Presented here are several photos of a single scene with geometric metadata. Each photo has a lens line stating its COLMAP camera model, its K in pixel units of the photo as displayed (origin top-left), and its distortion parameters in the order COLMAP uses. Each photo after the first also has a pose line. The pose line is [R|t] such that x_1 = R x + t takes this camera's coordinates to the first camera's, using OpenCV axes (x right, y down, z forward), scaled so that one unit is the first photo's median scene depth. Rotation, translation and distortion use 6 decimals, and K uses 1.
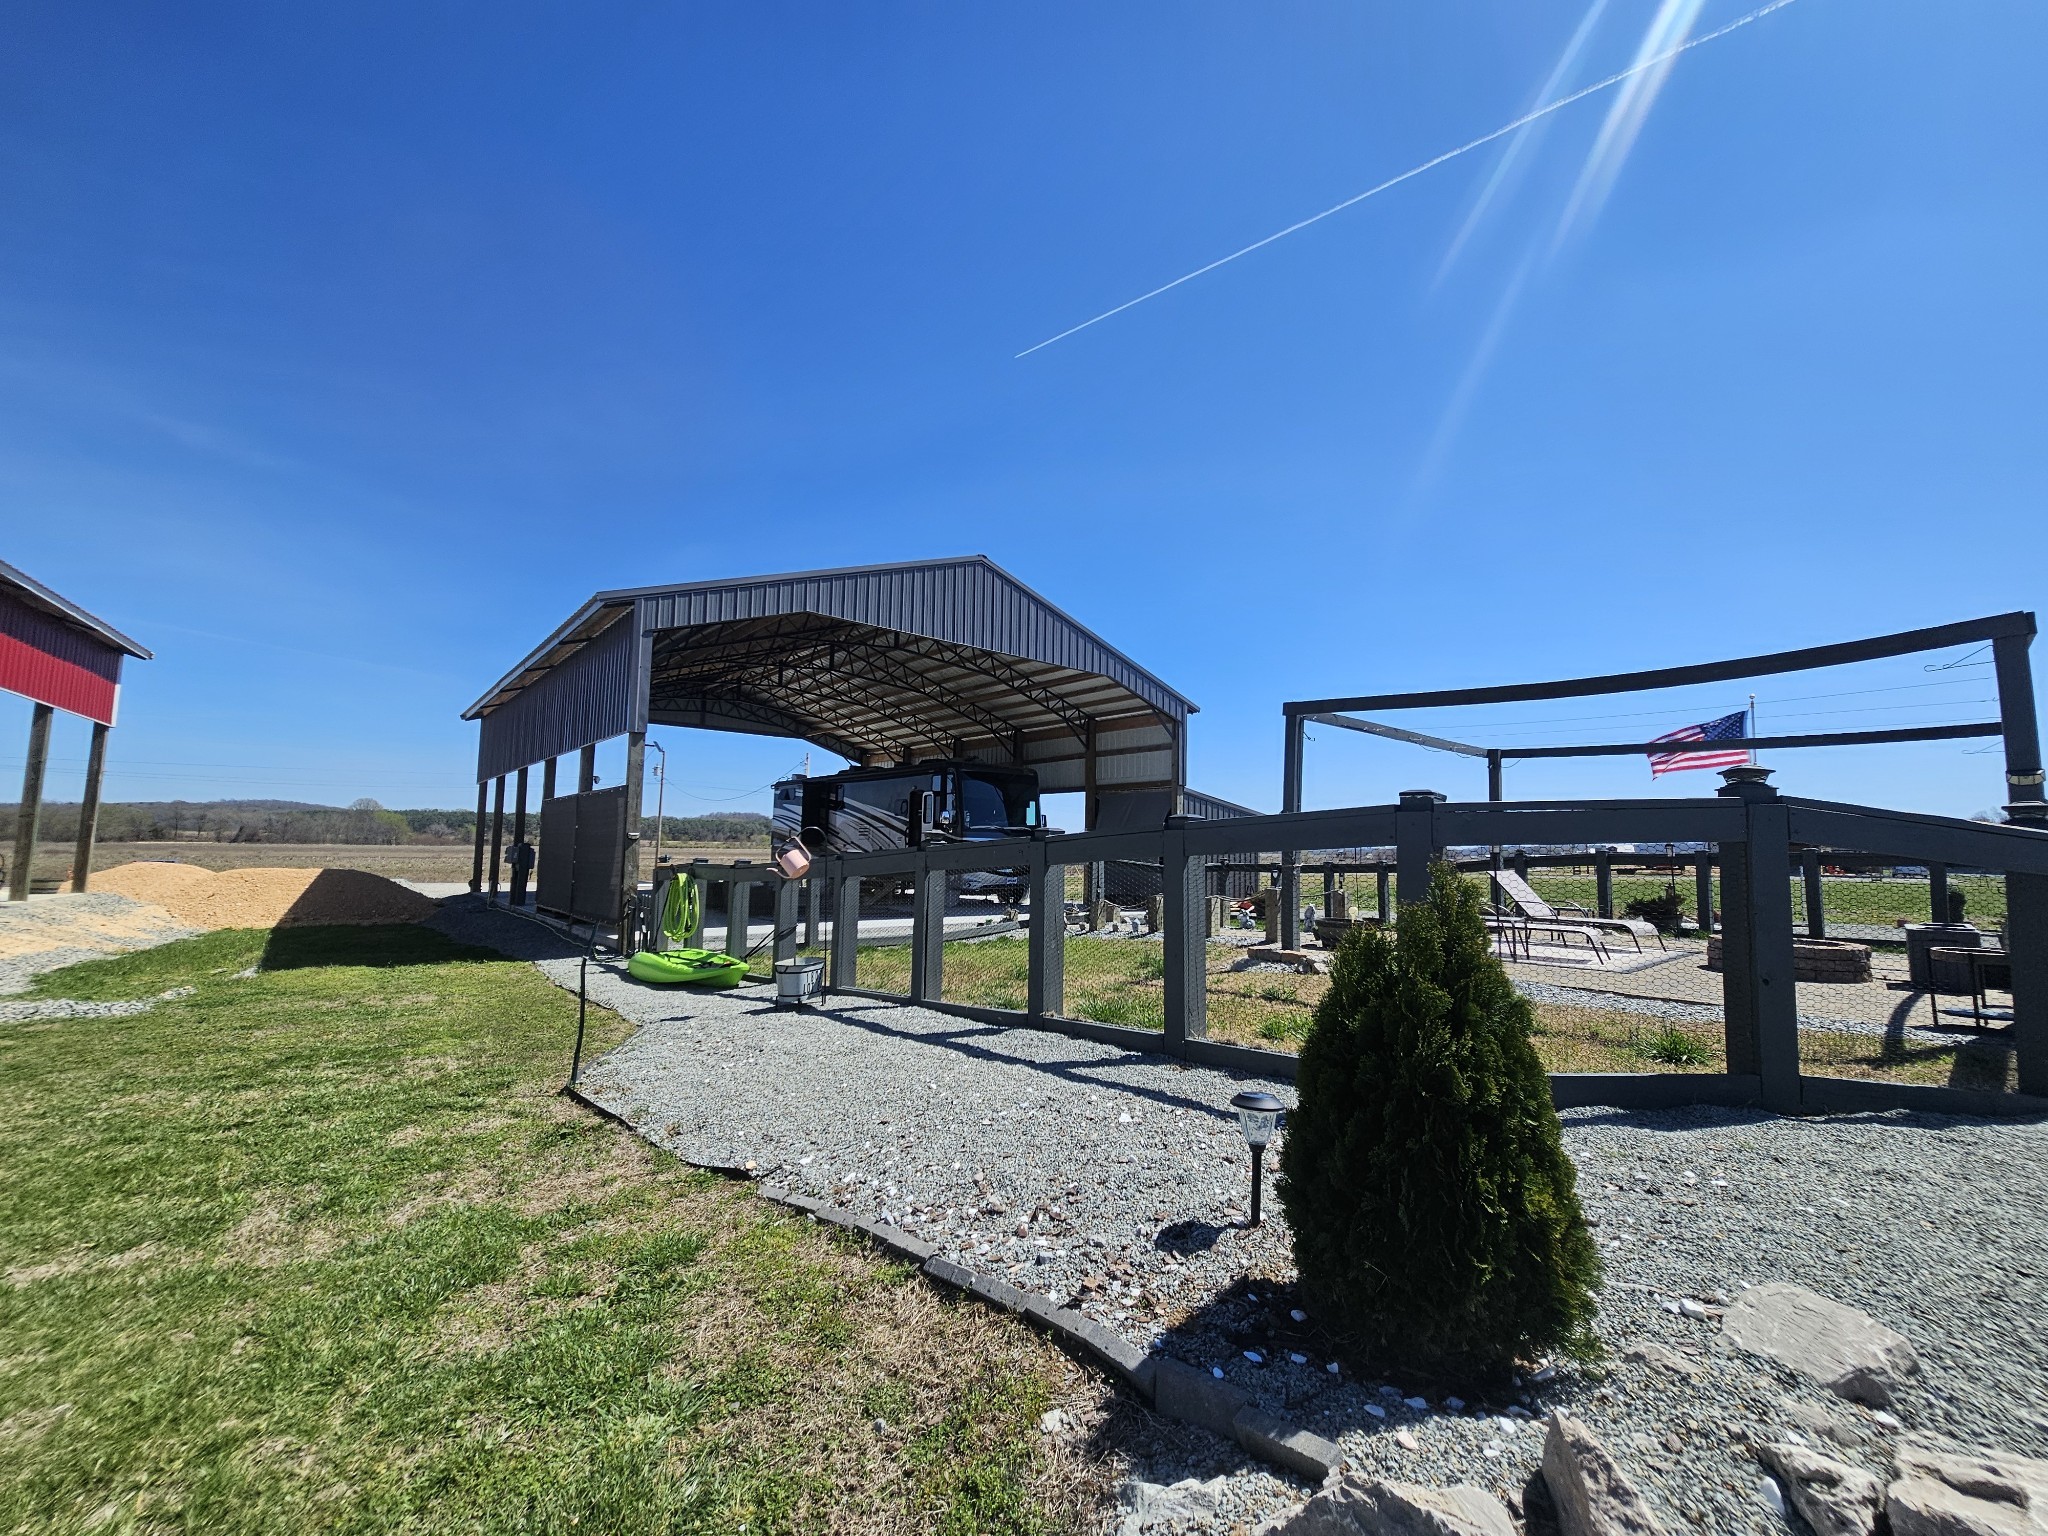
lens RADIAL K [[836.2, 0, 1026.6], [0, 836.2, 779.7], [0, 0, 1]] dist [-0.000252, -0.000624]
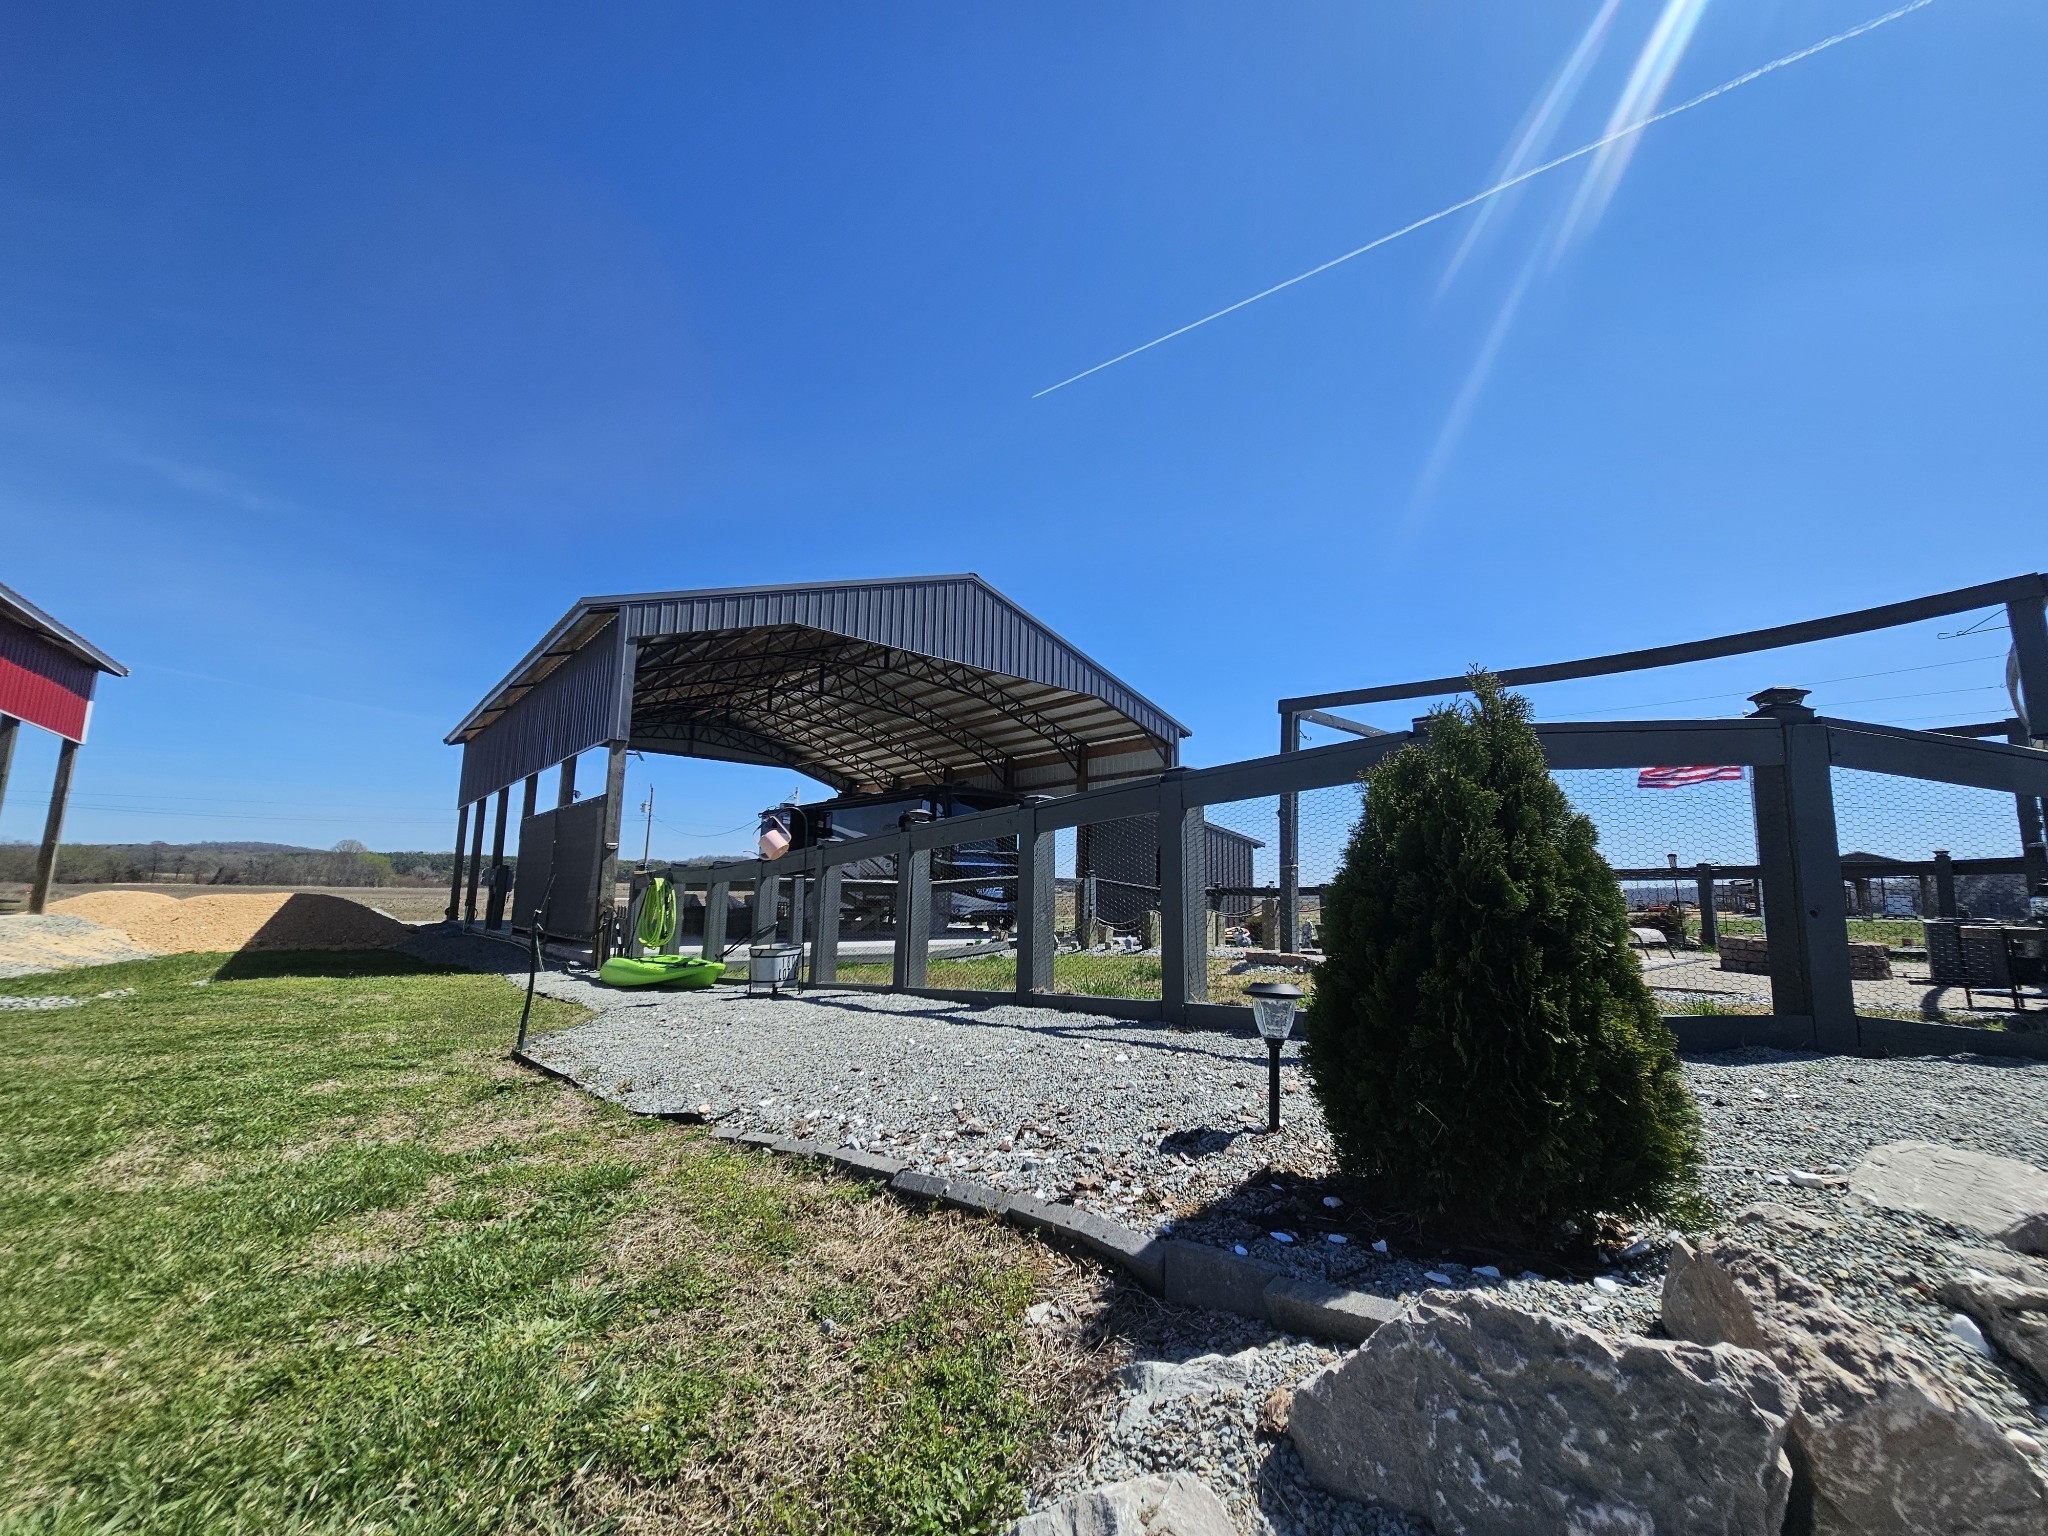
lens RADIAL K [[836.2, 0, 1026.6], [0, 836.2, 779.7], [0, 0, 1]] dist [-0.000252, -0.000624]
pose [[0.999947, 0.002150, 0.010089, 0.005962], [-0.001621, 0.998636, -0.052185, 0.181192], [-0.010188, 0.052166, 0.998586, 0.098876]]
